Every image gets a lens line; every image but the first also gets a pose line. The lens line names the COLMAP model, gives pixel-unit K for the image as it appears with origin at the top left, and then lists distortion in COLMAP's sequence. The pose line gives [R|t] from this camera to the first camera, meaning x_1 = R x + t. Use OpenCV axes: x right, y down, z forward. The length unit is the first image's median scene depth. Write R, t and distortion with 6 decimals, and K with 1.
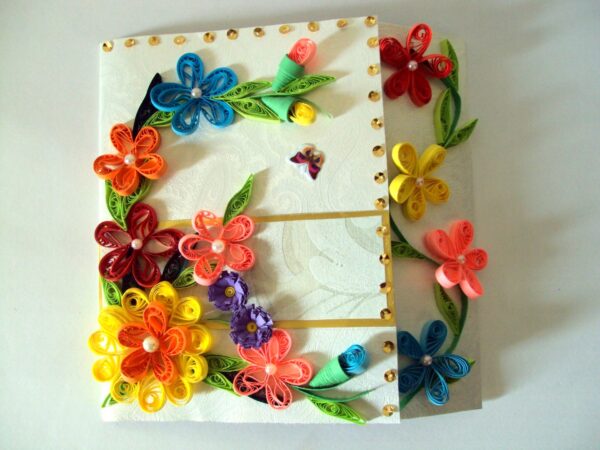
lens RADIAL K [[582.4, 0, 300.0], [0, 582.4, 225.0], [0, 0, 1]] dist [-0.117225, 0.006901]
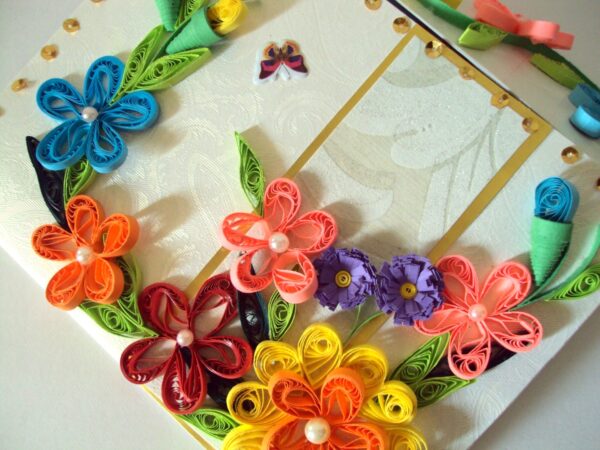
lens RADIAL K [[582.4, 0, 300.0], [0, 582.4, 225.0], [0, 0, 1]] dist [-0.117225, 0.006901]
pose [[0.690550, -0.712469, 0.124610, -0.190264], [0.722171, 0.688734, -0.064147, 0.080846], [-0.040120, 0.134286, 0.990130, 0.360562]]
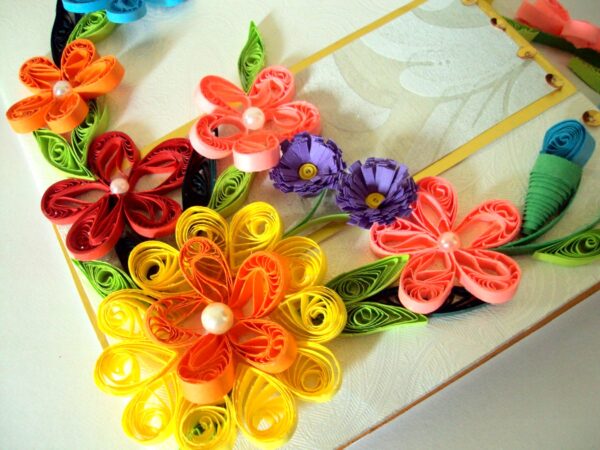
lens RADIAL K [[582.4, 0, 300.0], [0, 582.4, 225.0], [0, 0, 1]] dist [-0.117225, 0.006901]
pose [[0.884754, -0.410742, 0.220229, -0.271206], [0.464240, 0.818396, -0.338689, 0.341594], [-0.041121, 0.401896, 0.914762, 0.504841]]
